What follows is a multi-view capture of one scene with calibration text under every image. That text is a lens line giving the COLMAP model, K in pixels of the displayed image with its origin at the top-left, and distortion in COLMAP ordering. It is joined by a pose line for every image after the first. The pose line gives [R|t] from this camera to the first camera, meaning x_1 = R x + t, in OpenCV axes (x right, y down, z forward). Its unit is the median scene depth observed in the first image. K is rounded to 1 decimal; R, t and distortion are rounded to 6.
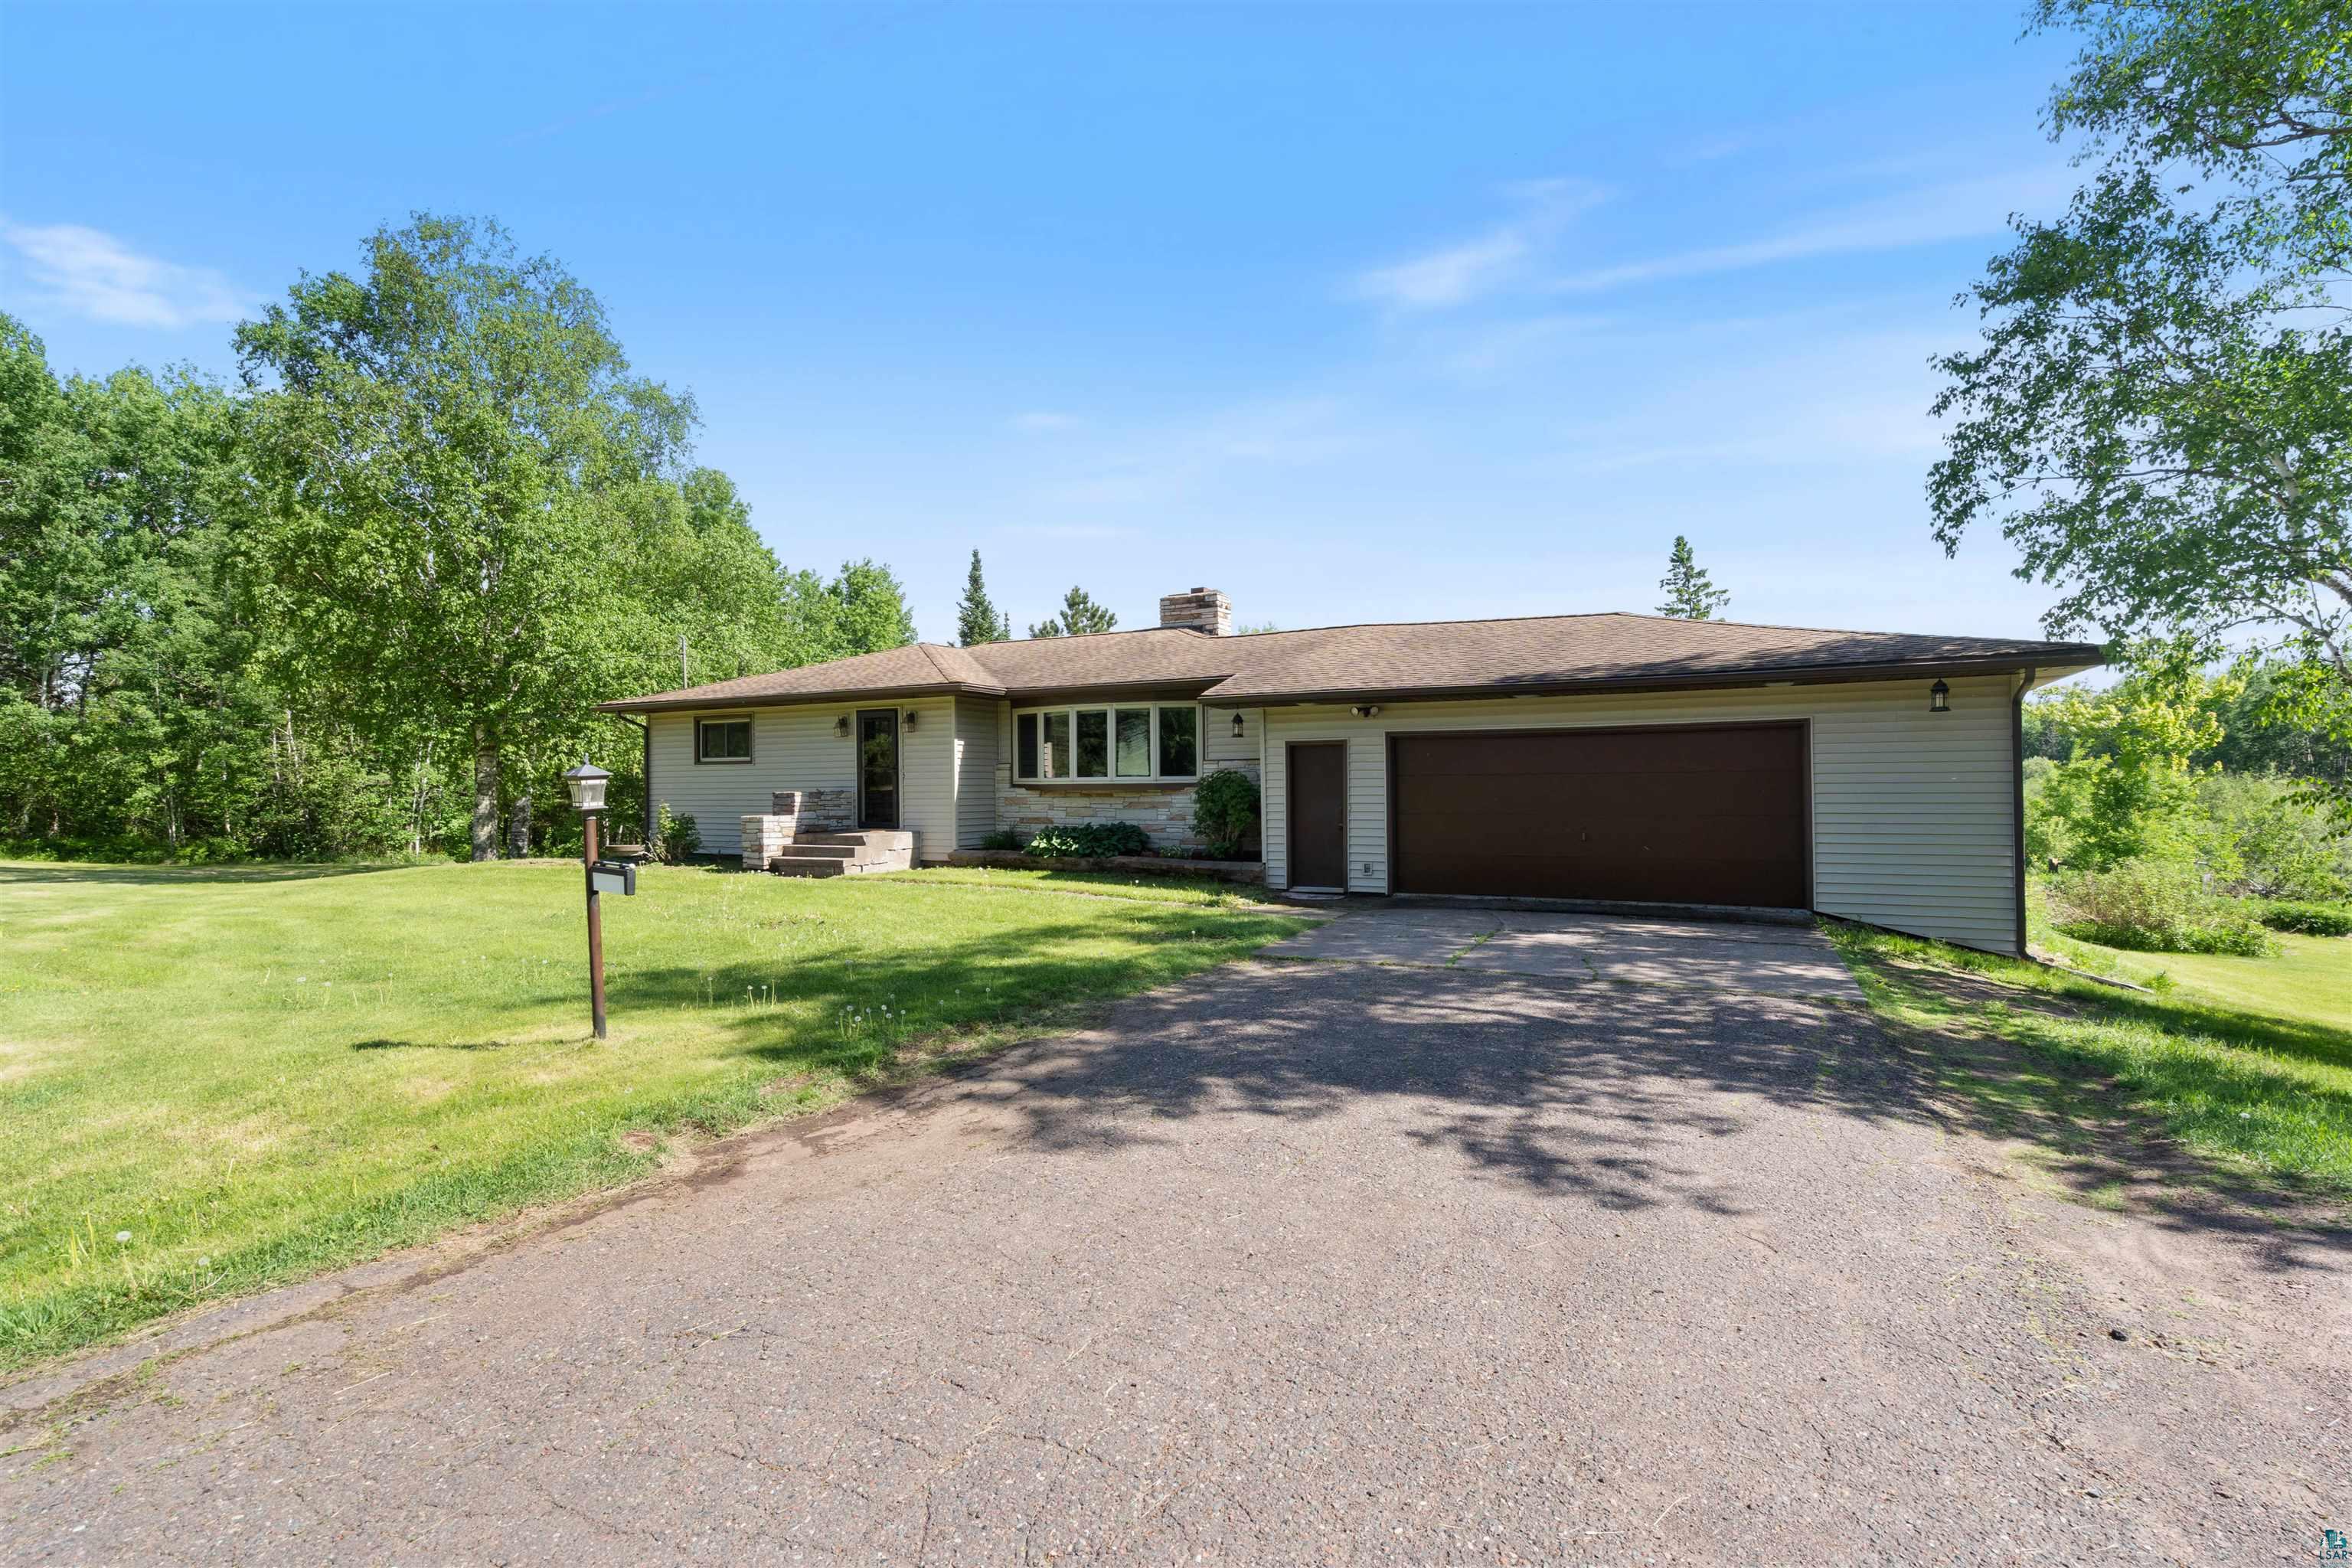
lens RADIAL K [[1081.4, 0, 1161.0], [0, 1081.4, 797.6], [0, 0, 1]] dist [-0.004687, 0.001303]
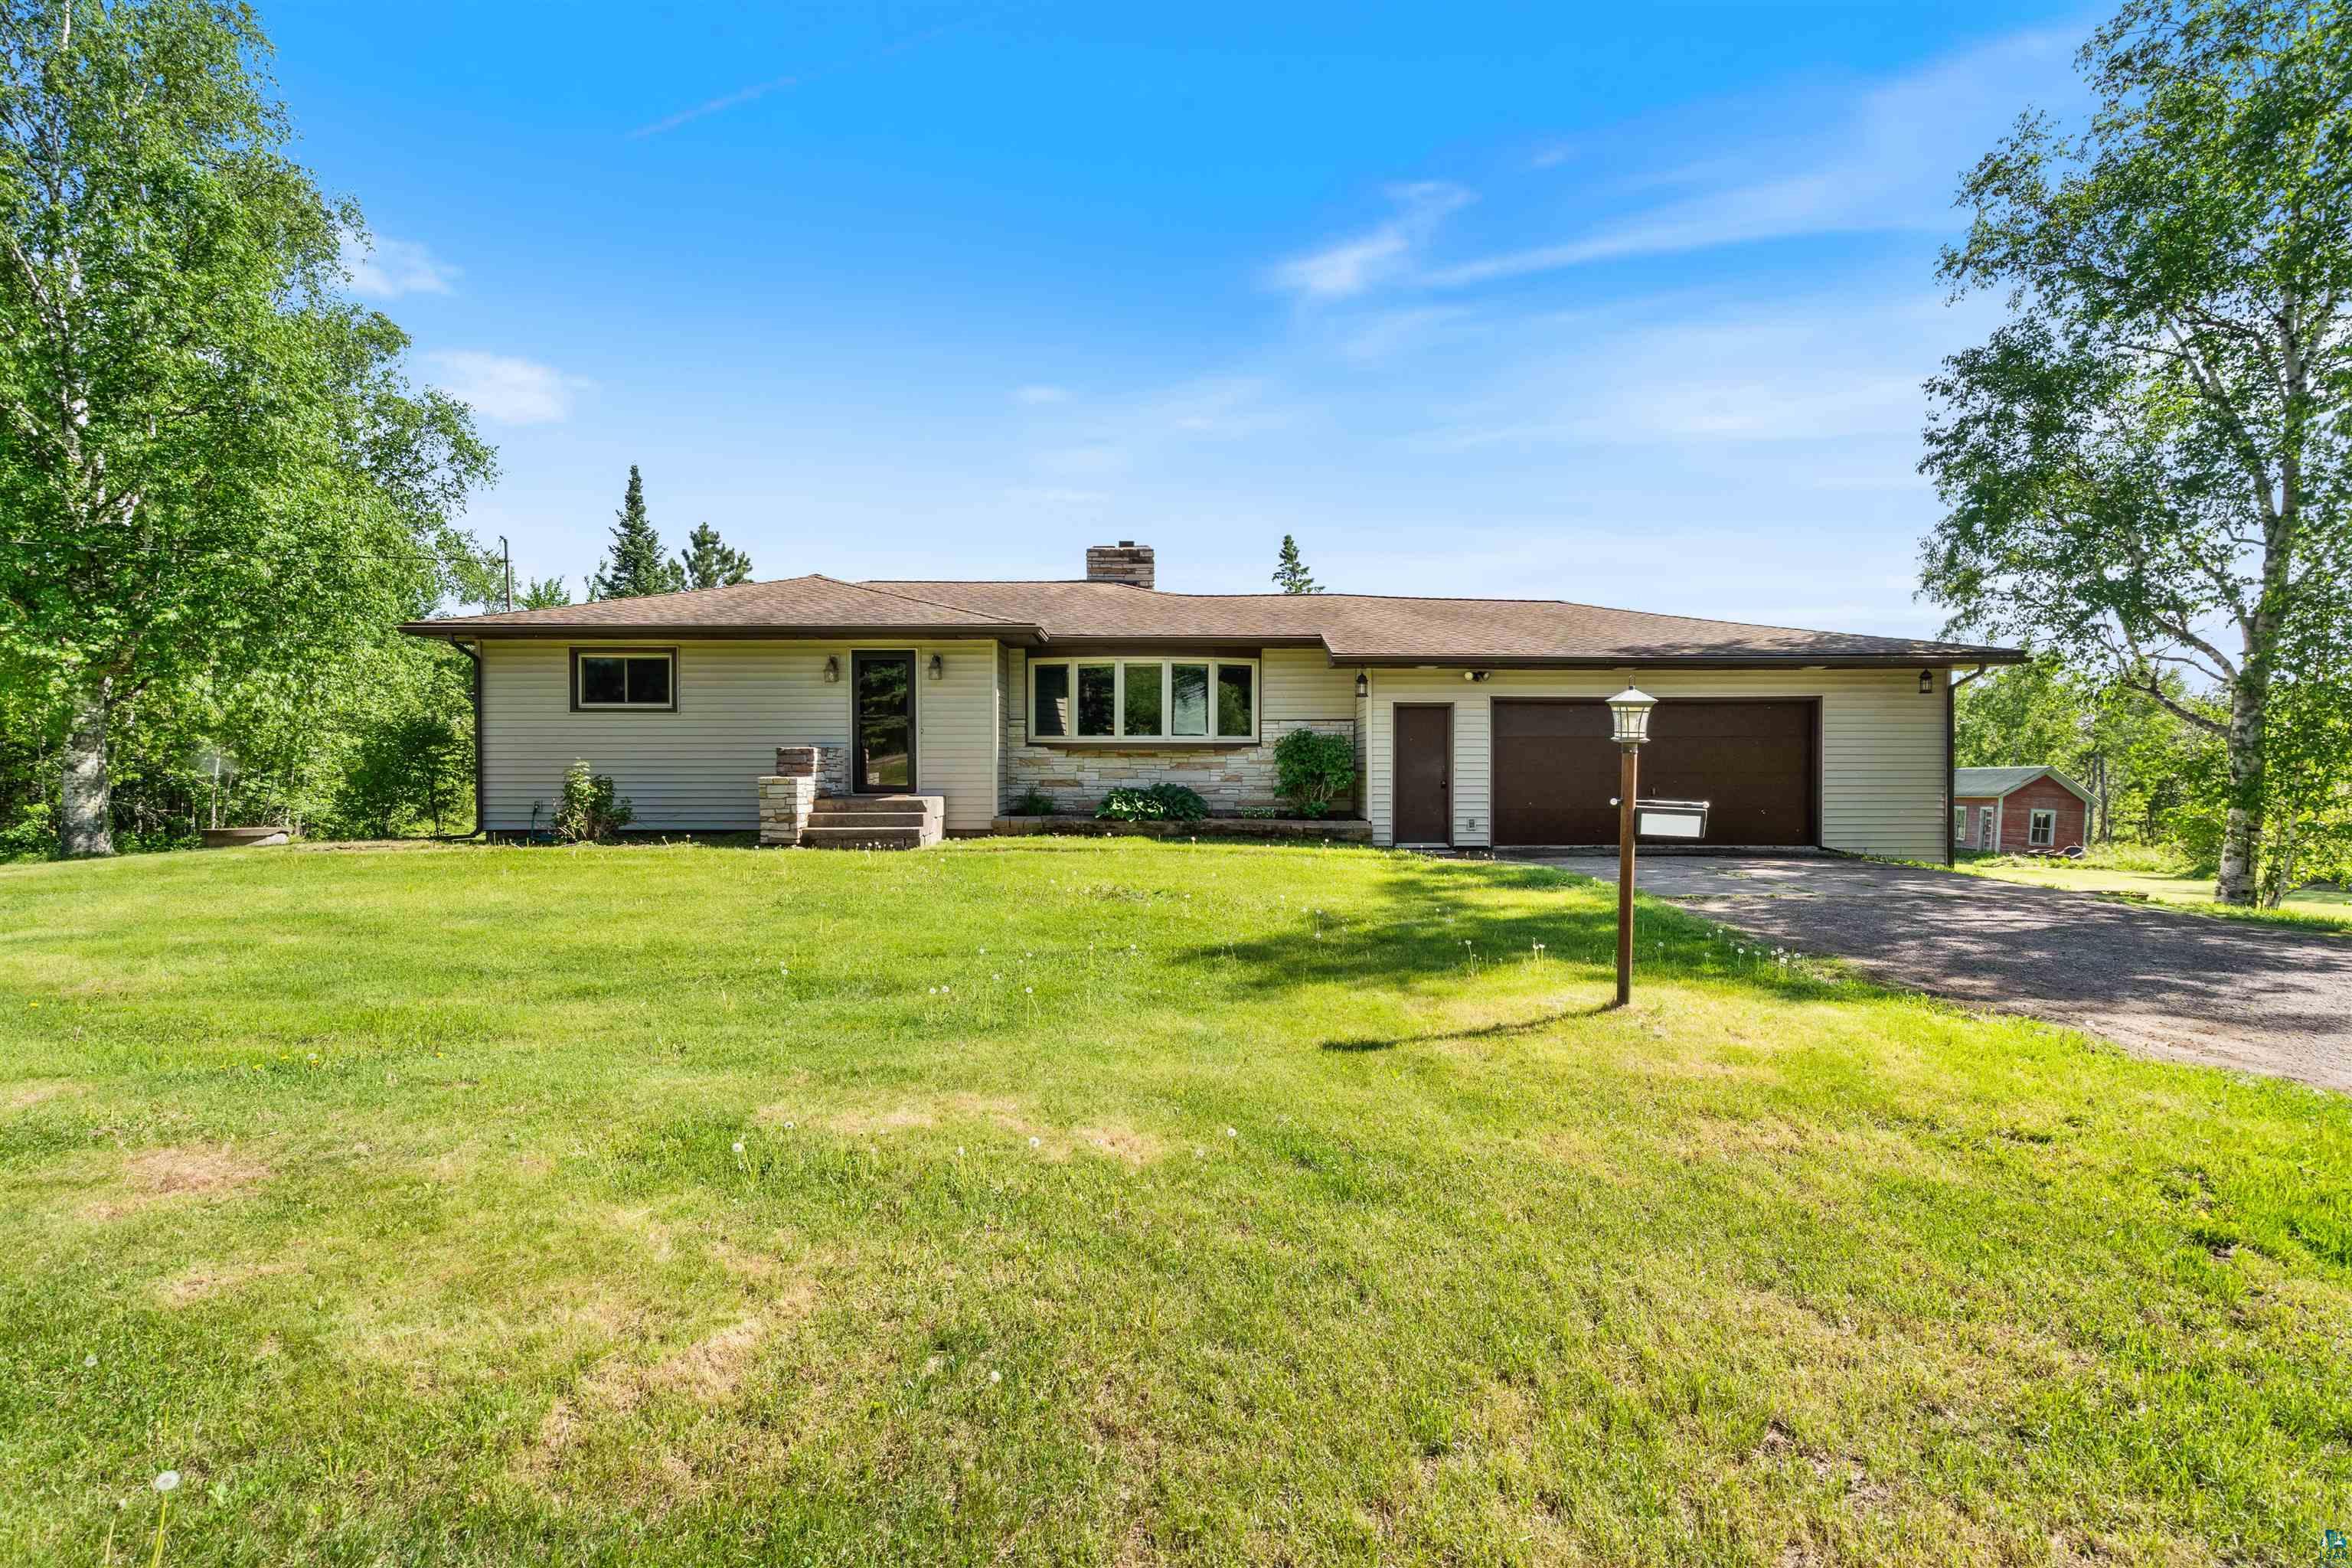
lens RADIAL K [[1081.4, 0, 1180.8], [0, 1081.4, 793.0], [0, 0, 1]] dist [-0.004687, 0.001303]
pose [[0.883859, -0.007919, 0.467686, -0.473147], [-0.002064, 0.999781, 0.020828, 0.011229], [-0.467748, -0.019374, 0.883650, 0.158690]]
